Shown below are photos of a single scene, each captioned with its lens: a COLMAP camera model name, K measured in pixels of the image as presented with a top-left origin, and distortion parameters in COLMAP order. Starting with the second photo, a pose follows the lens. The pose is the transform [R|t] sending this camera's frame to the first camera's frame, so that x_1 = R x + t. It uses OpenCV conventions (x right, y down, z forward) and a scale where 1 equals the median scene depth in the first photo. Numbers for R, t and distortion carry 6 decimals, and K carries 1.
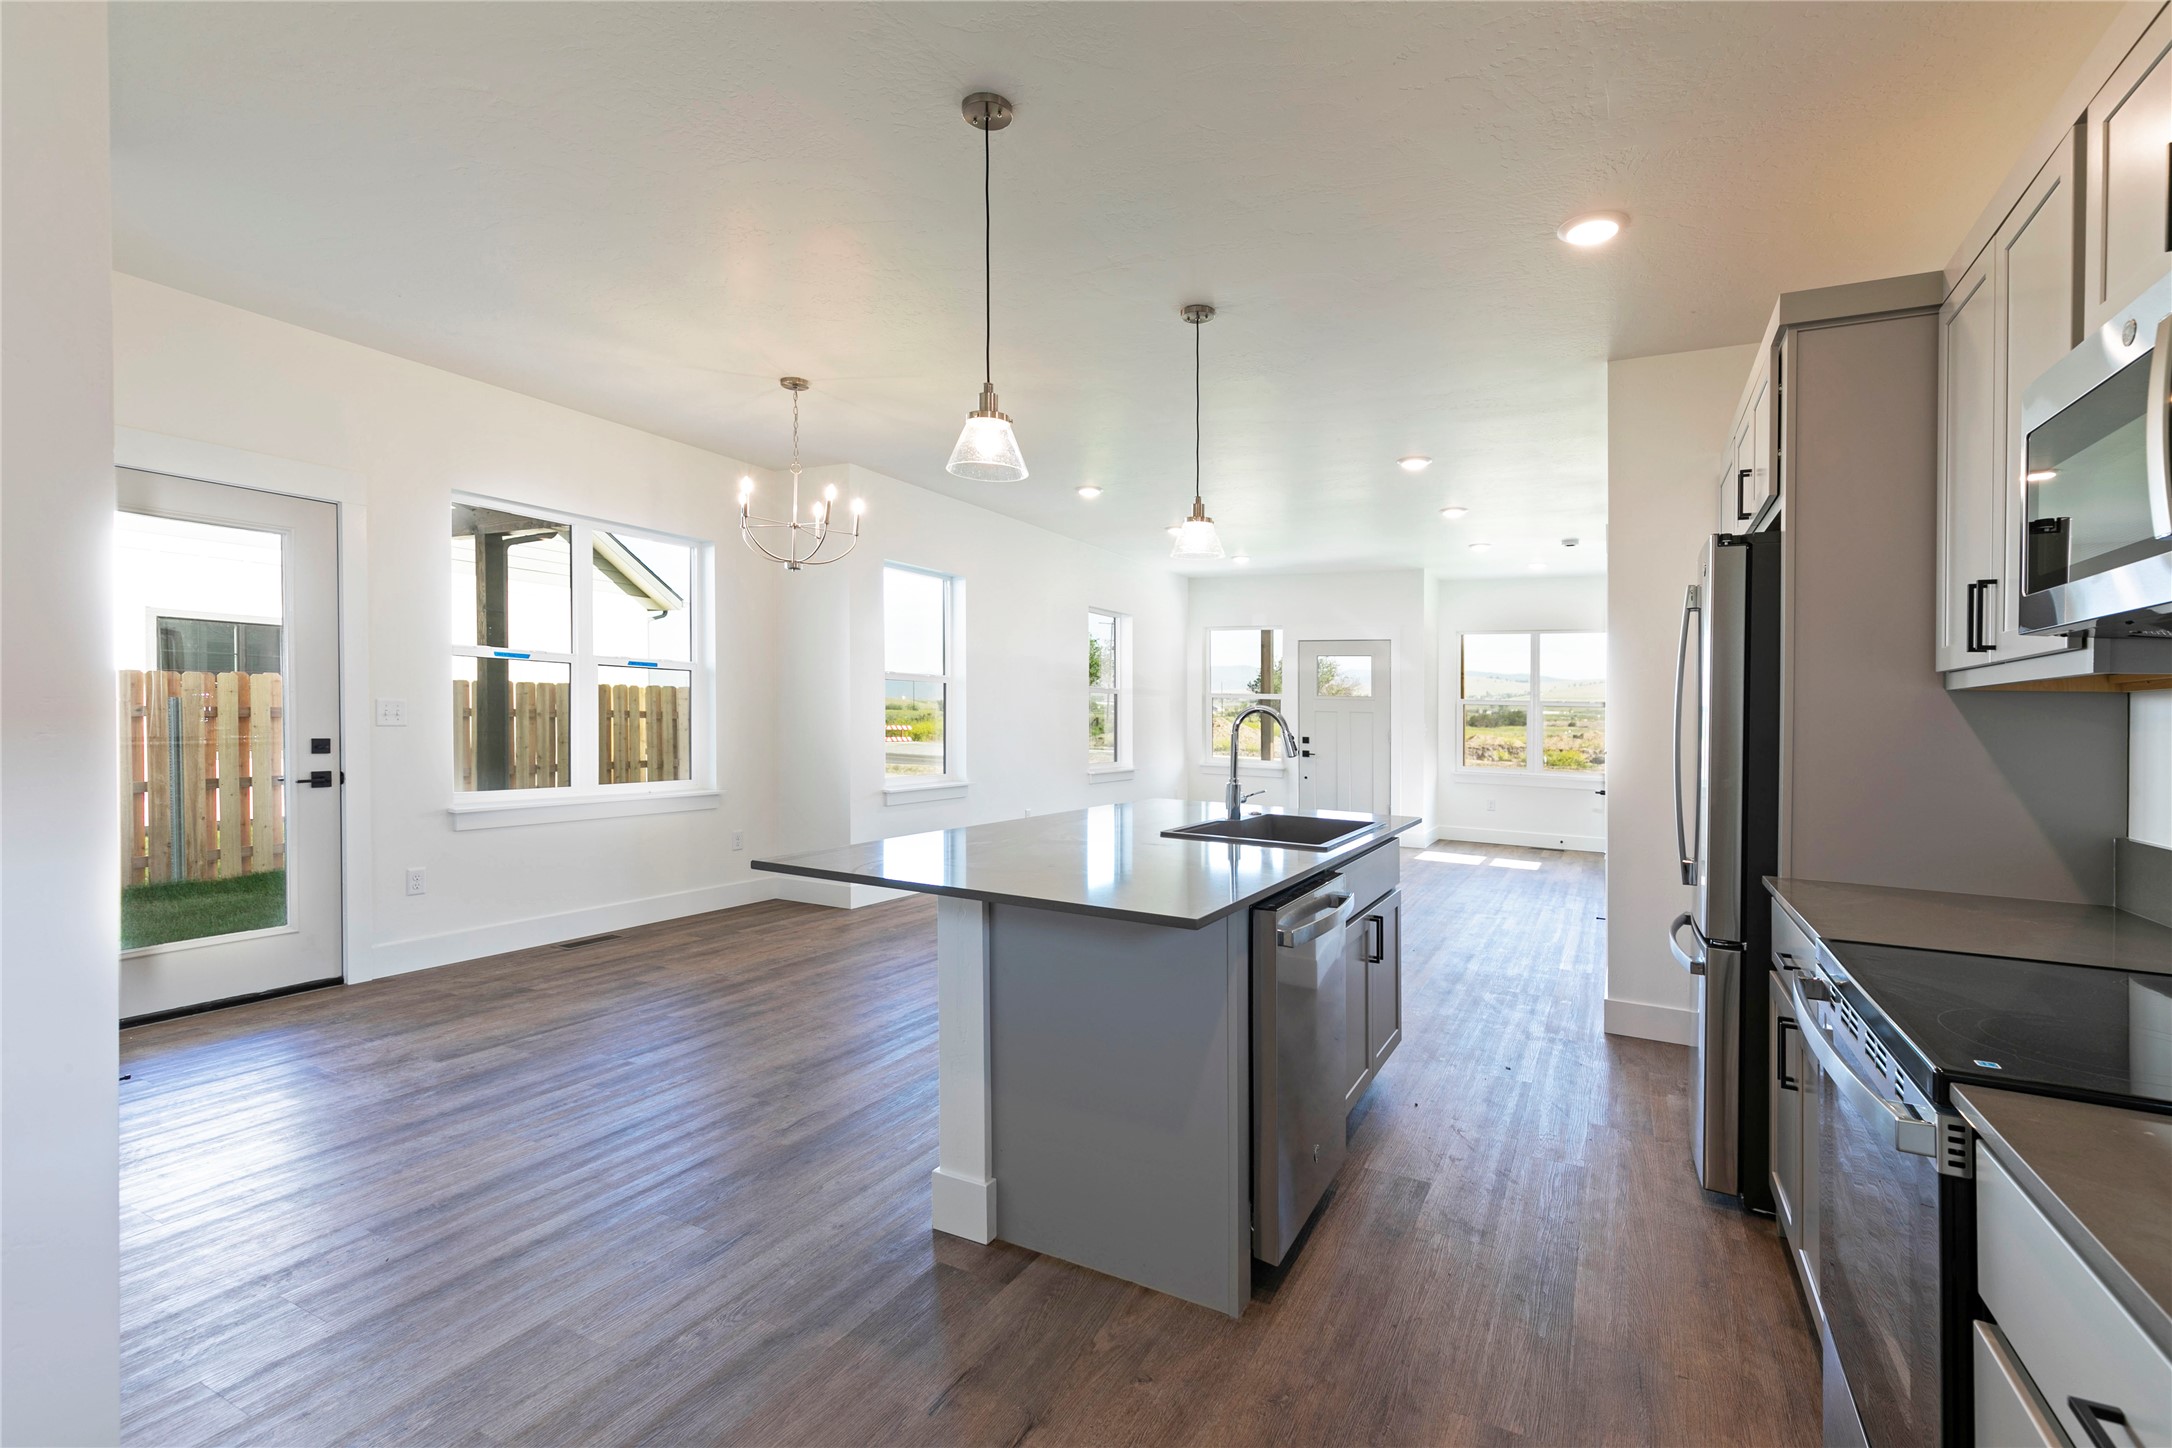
lens RADIAL K [[989.1, 0, 1060.7], [0, 989.1, 708.5], [0, 0, 1]] dist [0.009574, -0.001436]
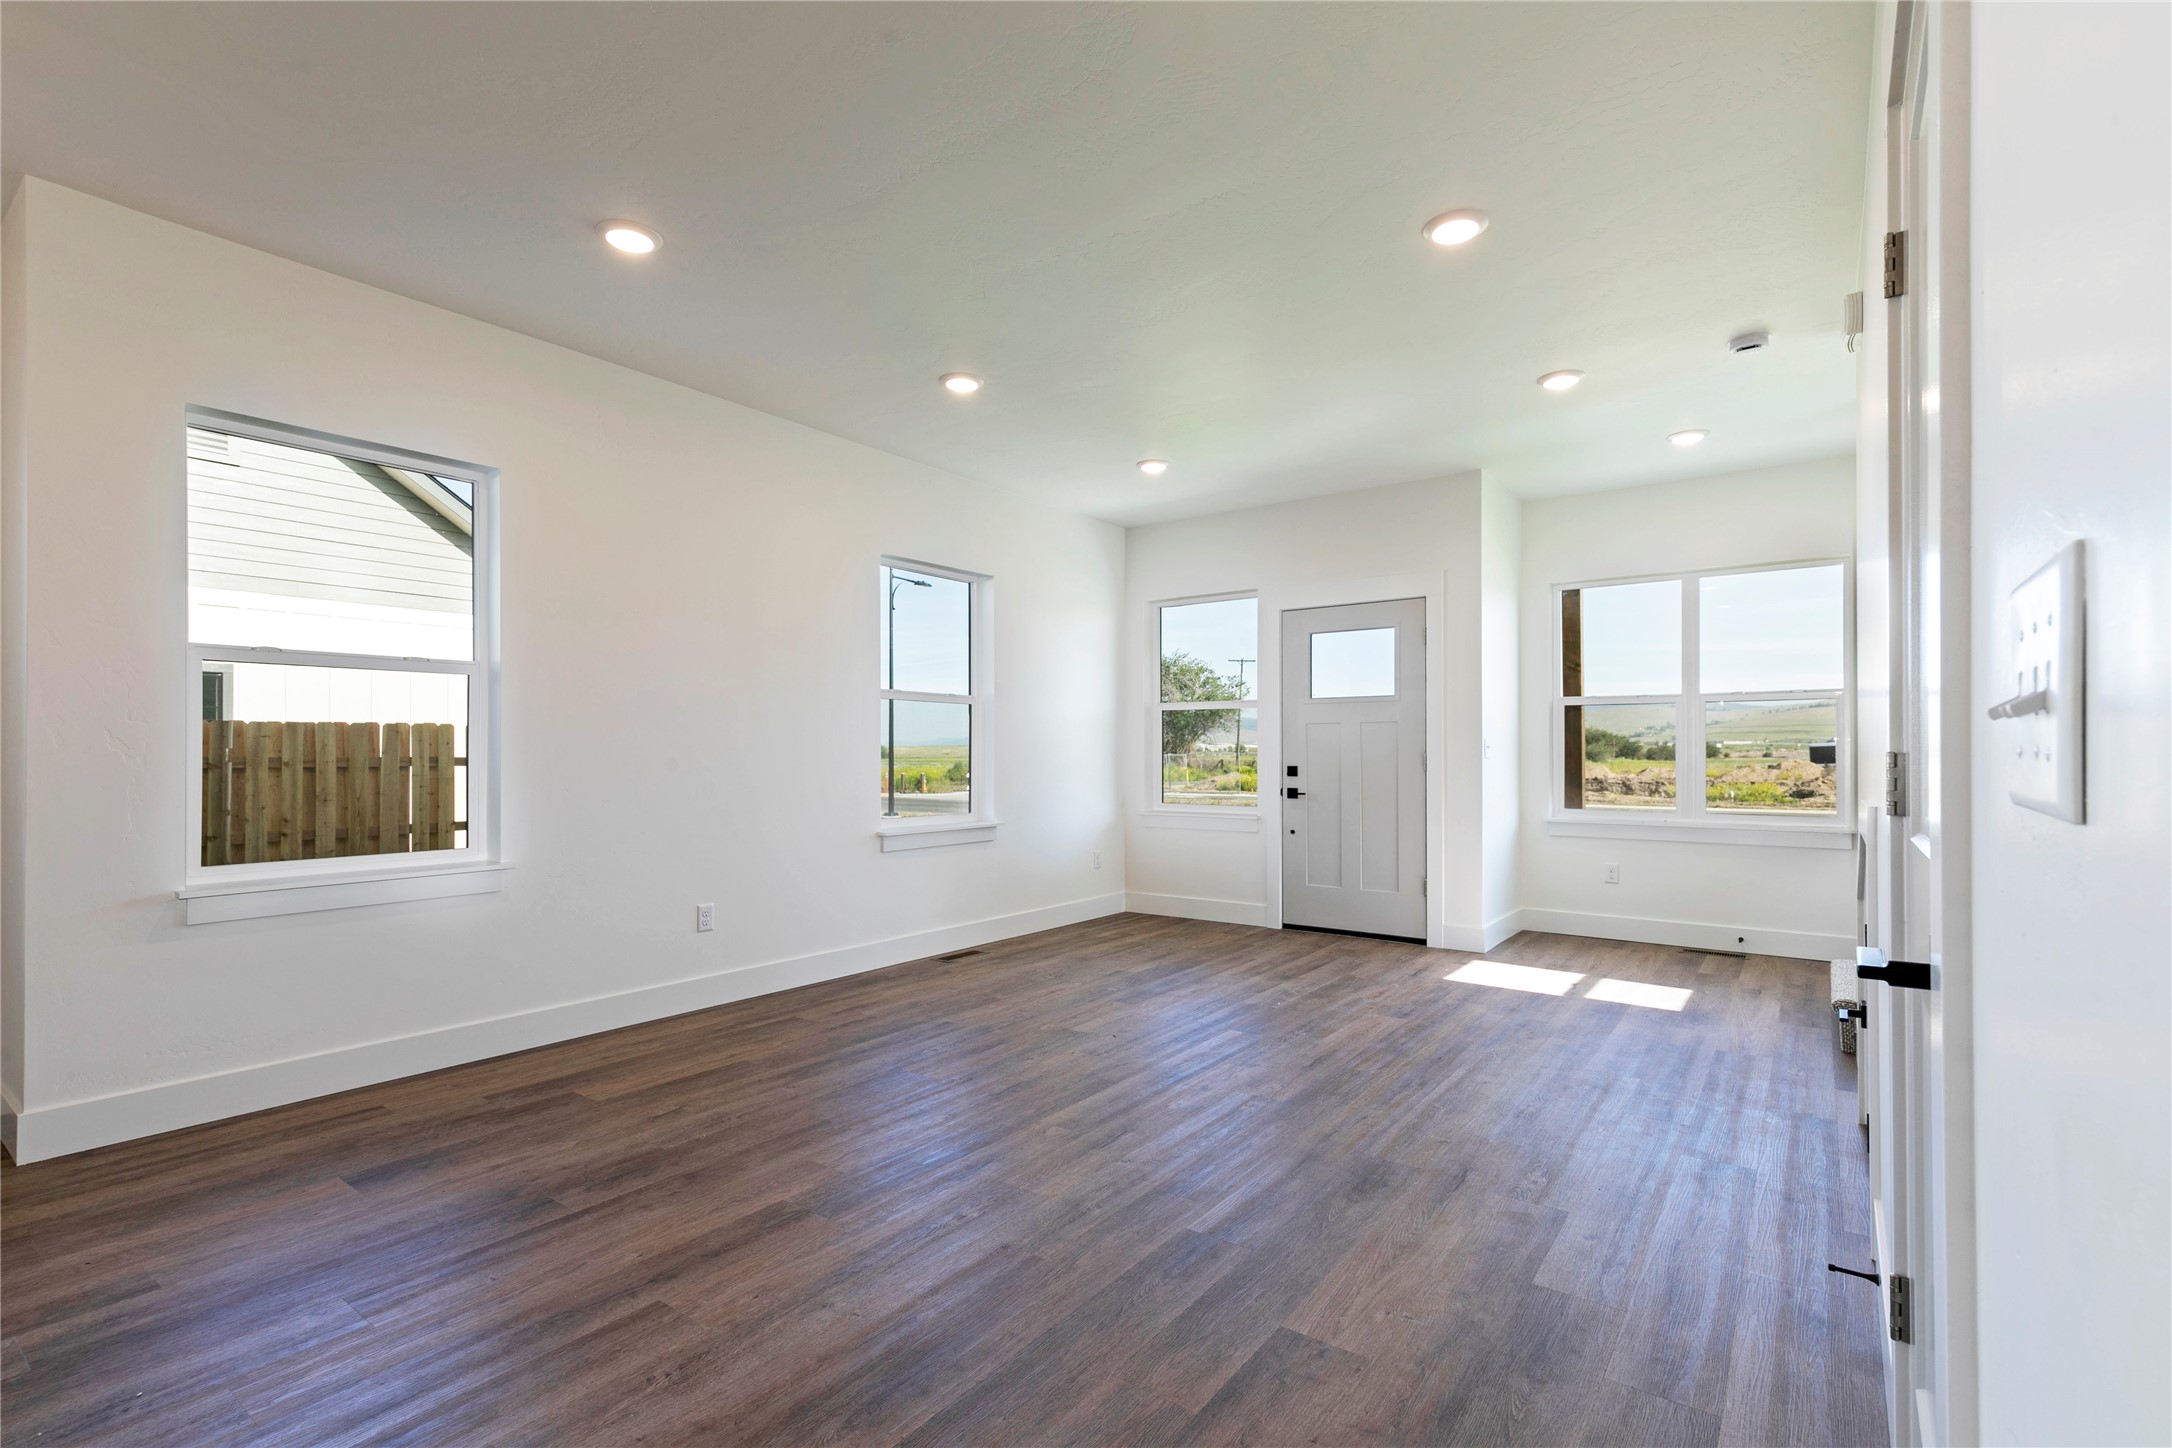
lens RADIAL K [[989.1, 0, 1082.9], [0, 989.1, 738.0], [0, 0, 1]] dist [0.009574, -0.001436]
pose [[0.991592, -0.029187, -0.126070, 0.236879], [0.027094, 0.999466, -0.018285, 0.022671], [0.126537, 0.014715, 0.991853, 0.442238]]
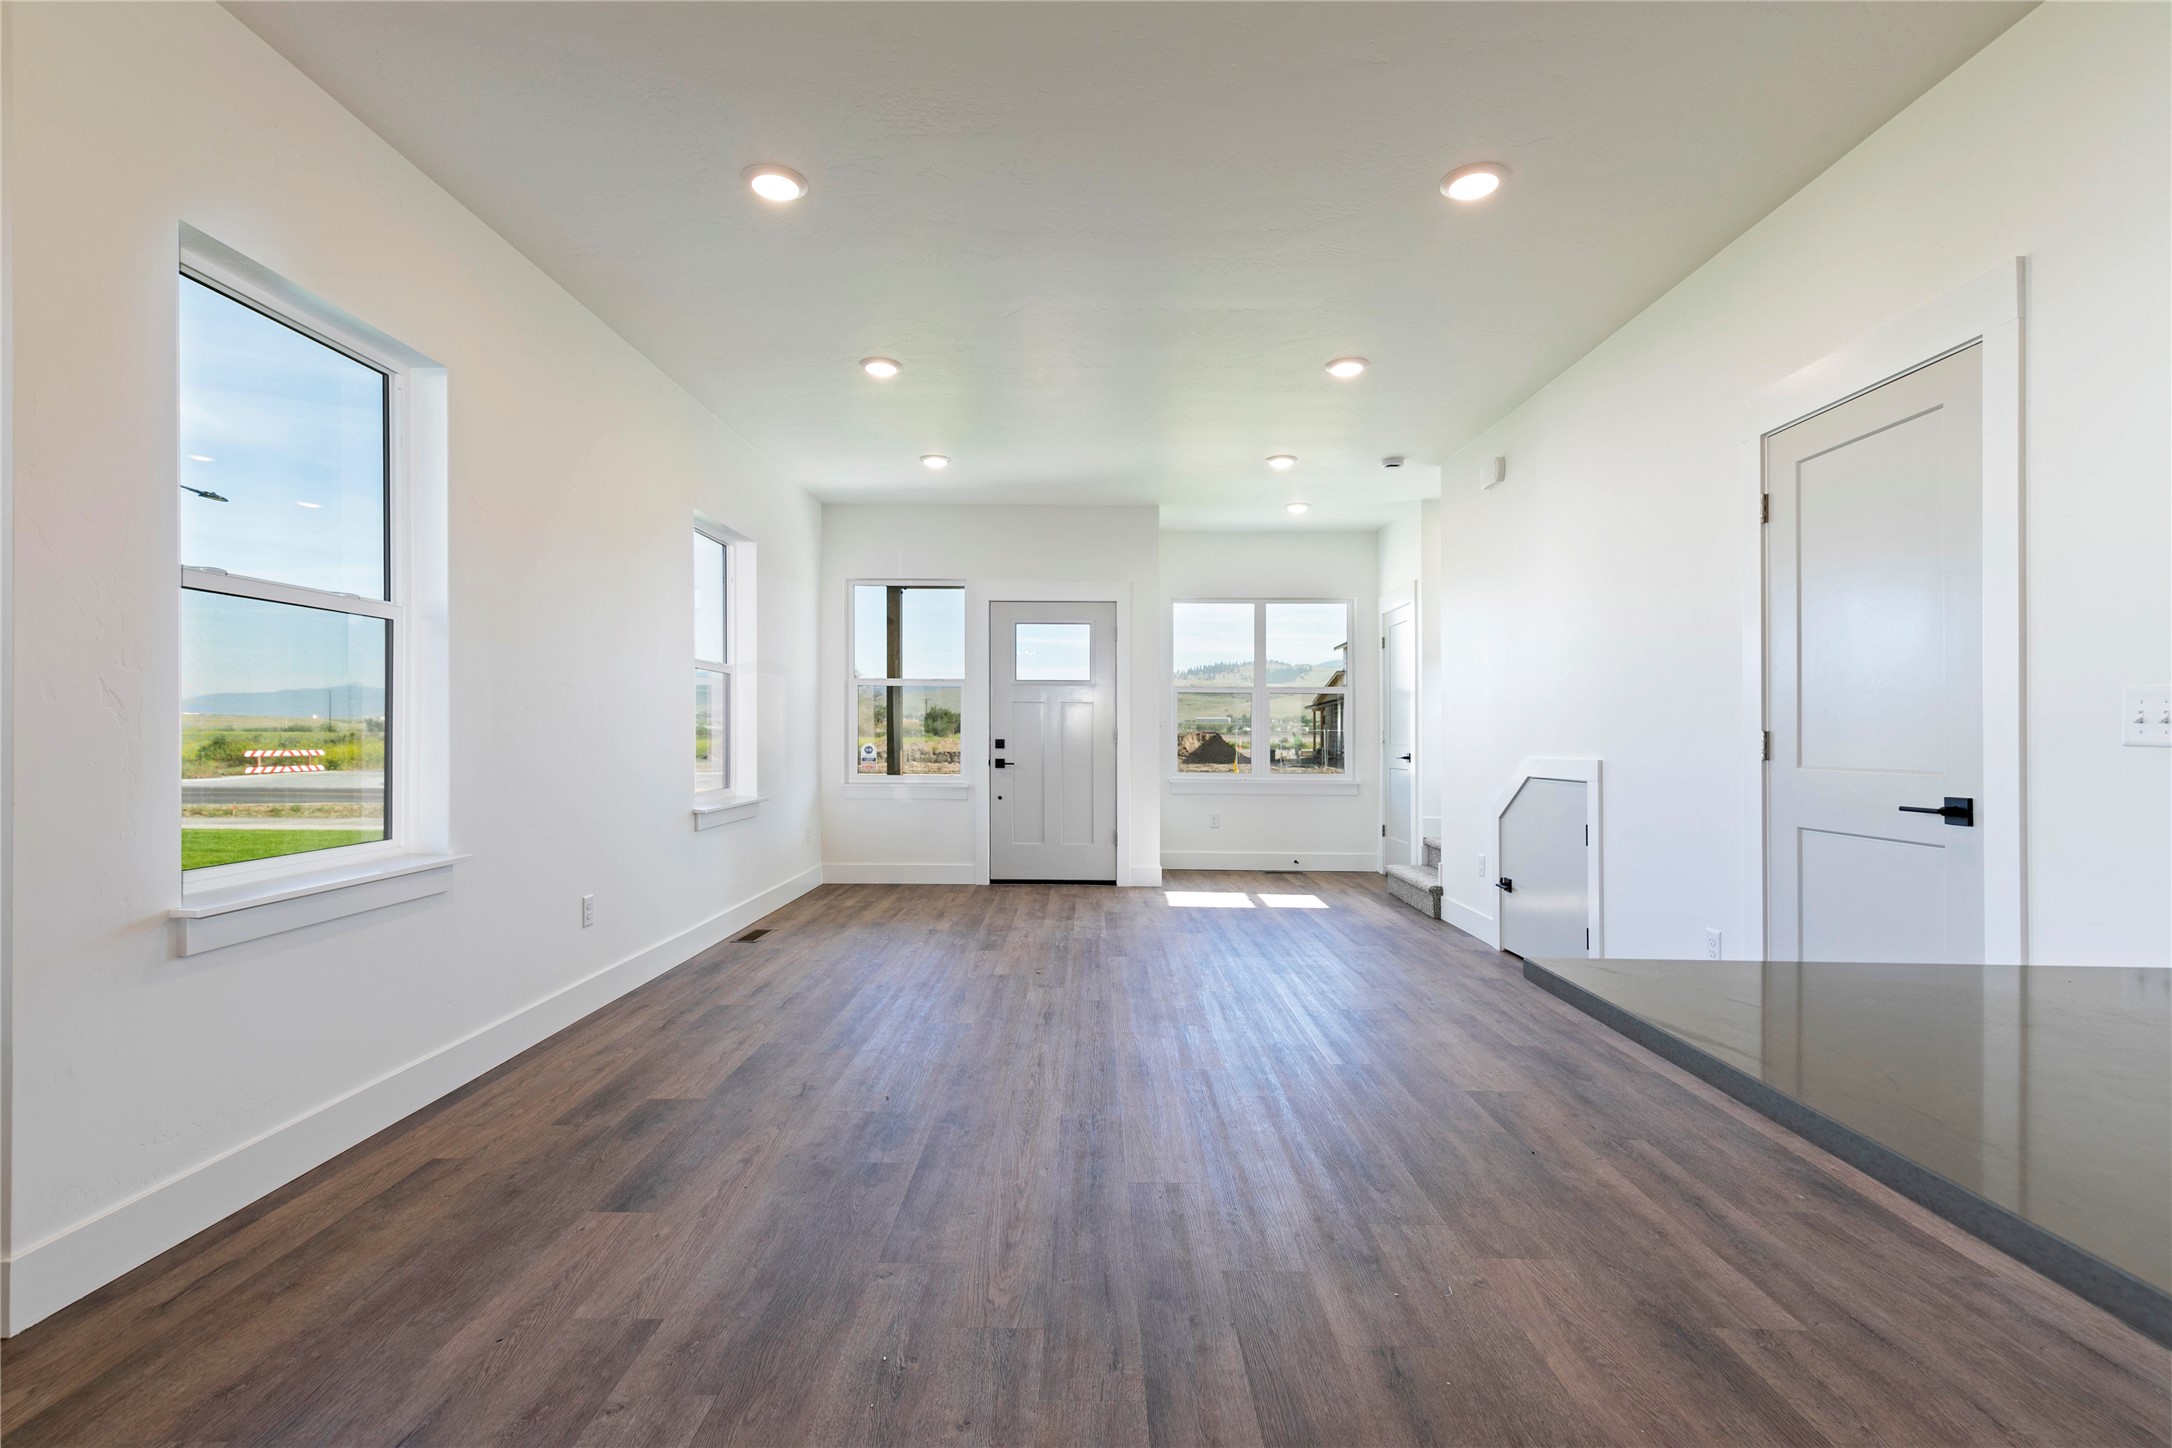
lens RADIAL K [[989.1, 0, 1068.0], [0, 989.1, 724.1], [0, 0, 1]] dist [0.009574, -0.001436]
pose [[0.881873, -0.018158, 0.471136, -0.052406], [0.017284, 0.999832, 0.006182, 0.016507], [-0.471169, 0.002692, 0.882039, 0.424636]]
